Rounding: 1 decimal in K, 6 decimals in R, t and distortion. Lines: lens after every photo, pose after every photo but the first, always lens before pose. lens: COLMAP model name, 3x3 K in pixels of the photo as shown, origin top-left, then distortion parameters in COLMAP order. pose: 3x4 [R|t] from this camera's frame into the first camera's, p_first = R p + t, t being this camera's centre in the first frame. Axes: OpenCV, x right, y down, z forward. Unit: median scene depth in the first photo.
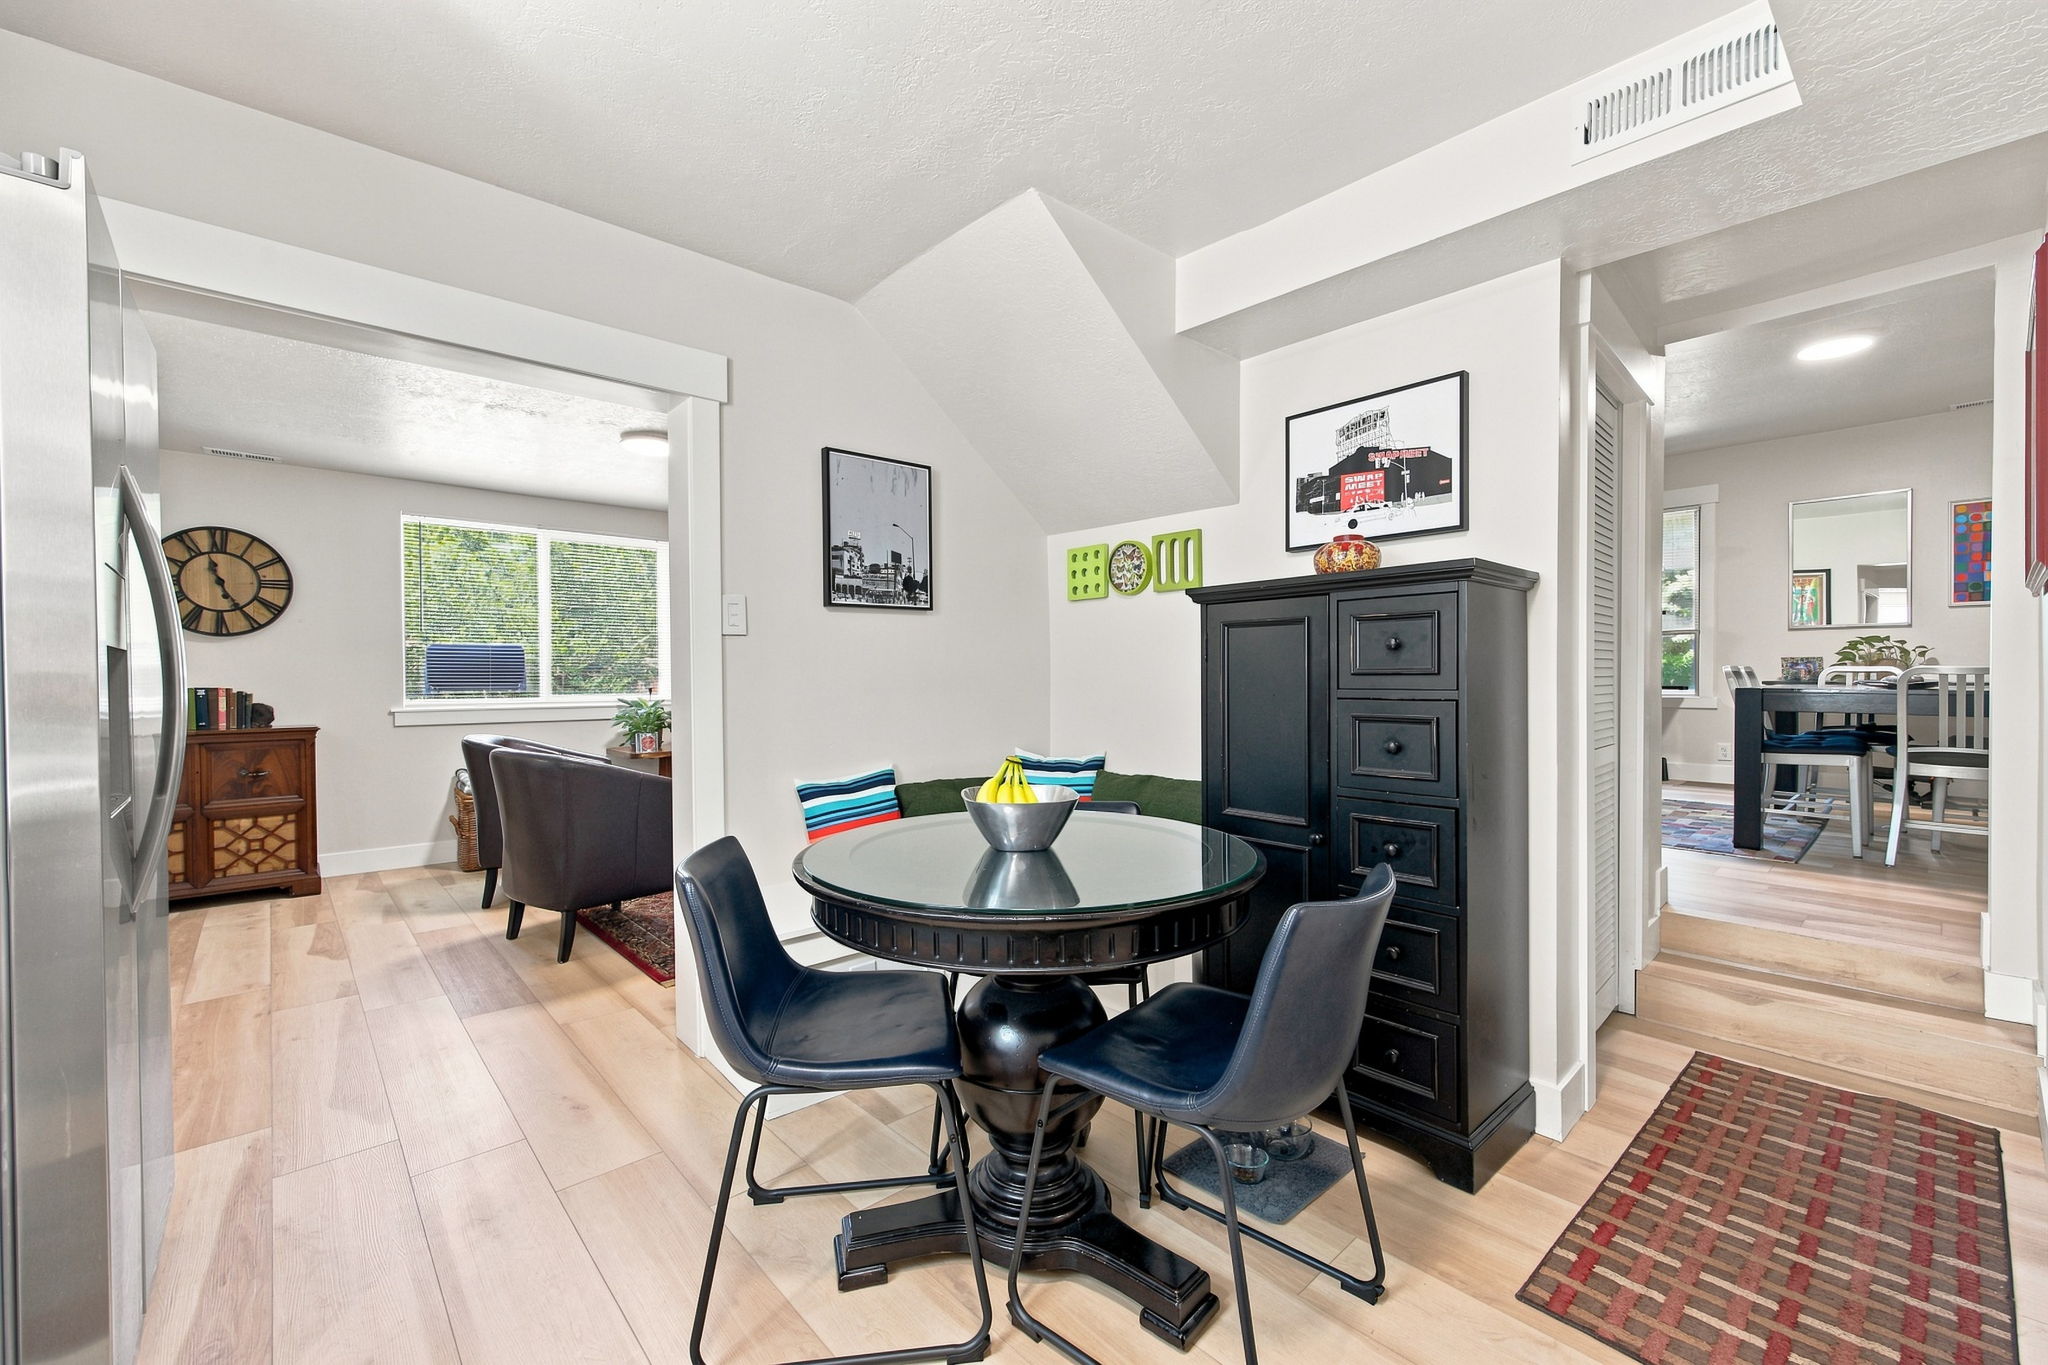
lens RADIAL K [[825.3, 0, 1025.5], [0, 825.3, 682.7], [0, 0, 1]] dist [-0.000005, -0.000011]
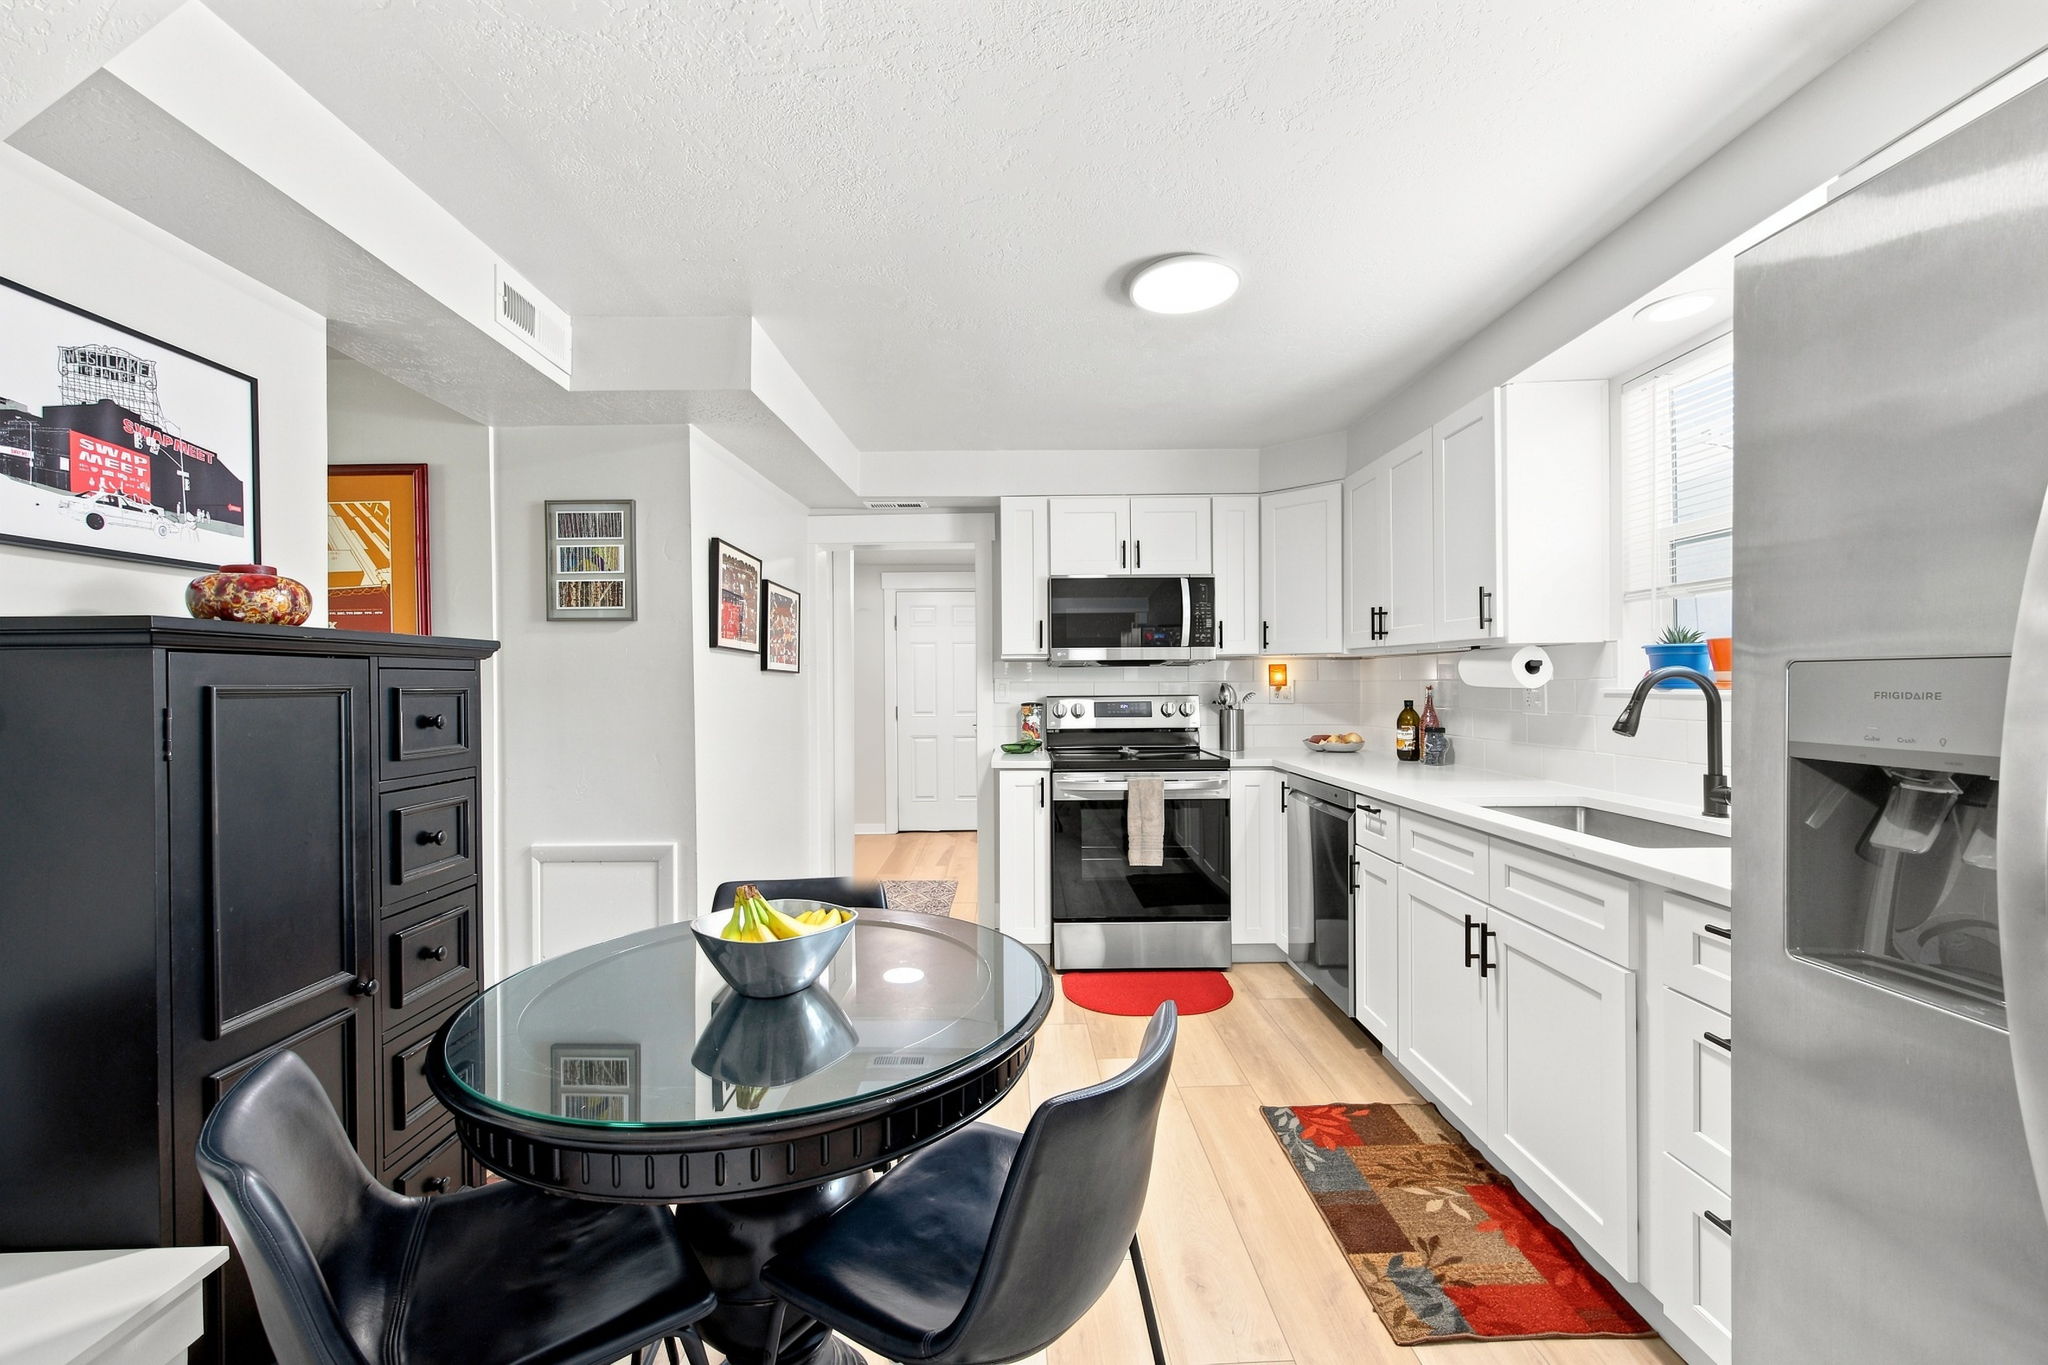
lens RADIAL K [[825.3, 0, 1023.9], [0, 825.3, 686.7], [0, 0, 1]] dist [-0.000005, -0.000011]
pose [[-0.746831, 0.003914, 0.665002, -0.512880], [0.011290, 0.999913, 0.006795, -0.070021], [-0.664918, 0.012582, -0.746811, 1.017853]]
